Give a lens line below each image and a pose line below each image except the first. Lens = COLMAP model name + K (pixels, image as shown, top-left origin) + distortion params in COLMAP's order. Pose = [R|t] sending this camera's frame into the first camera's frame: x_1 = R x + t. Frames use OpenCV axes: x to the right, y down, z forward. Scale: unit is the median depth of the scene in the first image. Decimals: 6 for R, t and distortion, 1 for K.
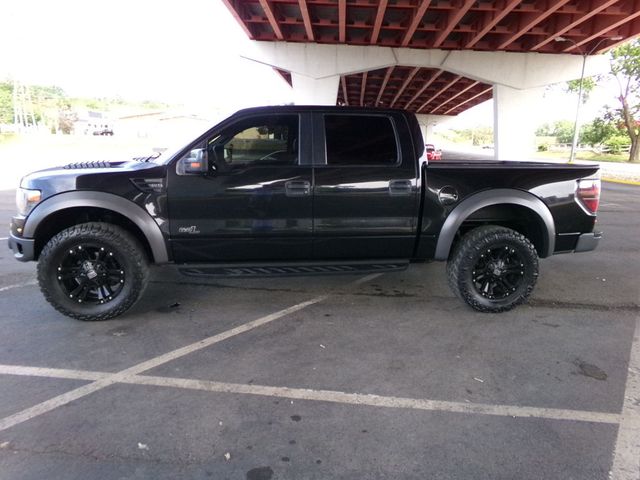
lens RADIAL K [[443.3, 0, 316.8], [0, 443.3, 255.8], [0, 0, 1]] dist [-0.040626, 0.064085]
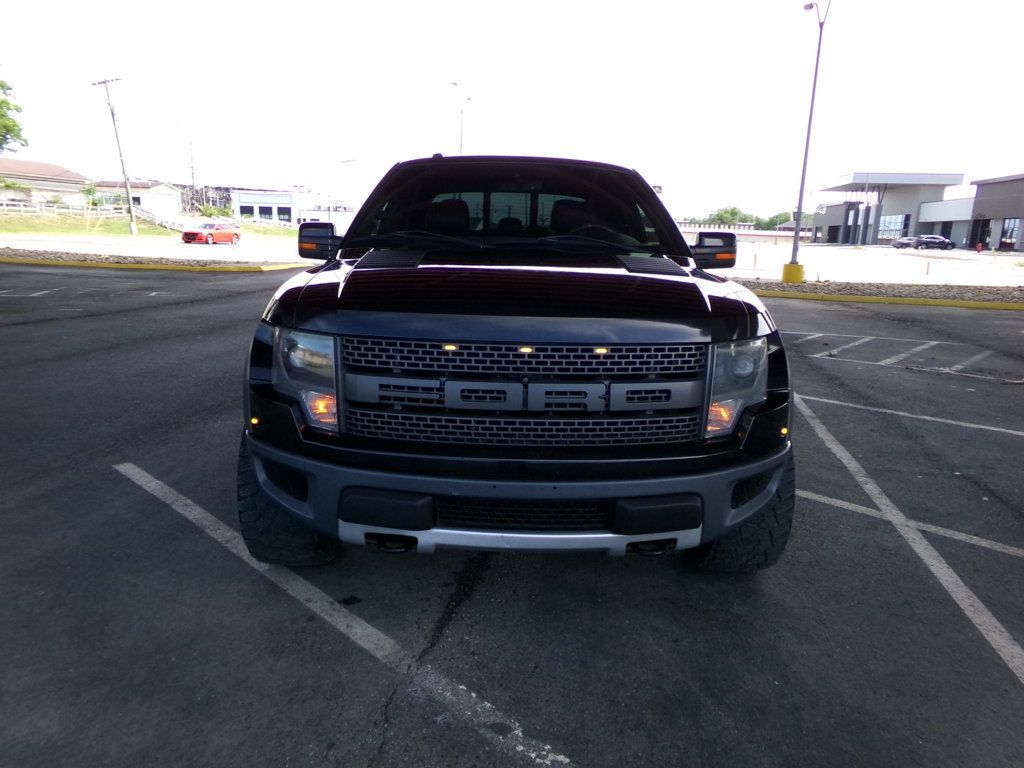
lens RADIAL K [[687.8, 0, 505.0], [0, 687.8, 386.3], [0, 0, 1]] dist [-0.000261, -0.004132]
pose [[0.097682, -0.237504, 0.966463, -0.158378], [0.212709, 0.953649, 0.212857, -0.036445], [-0.972221, 0.184783, 0.143673, 0.138075]]
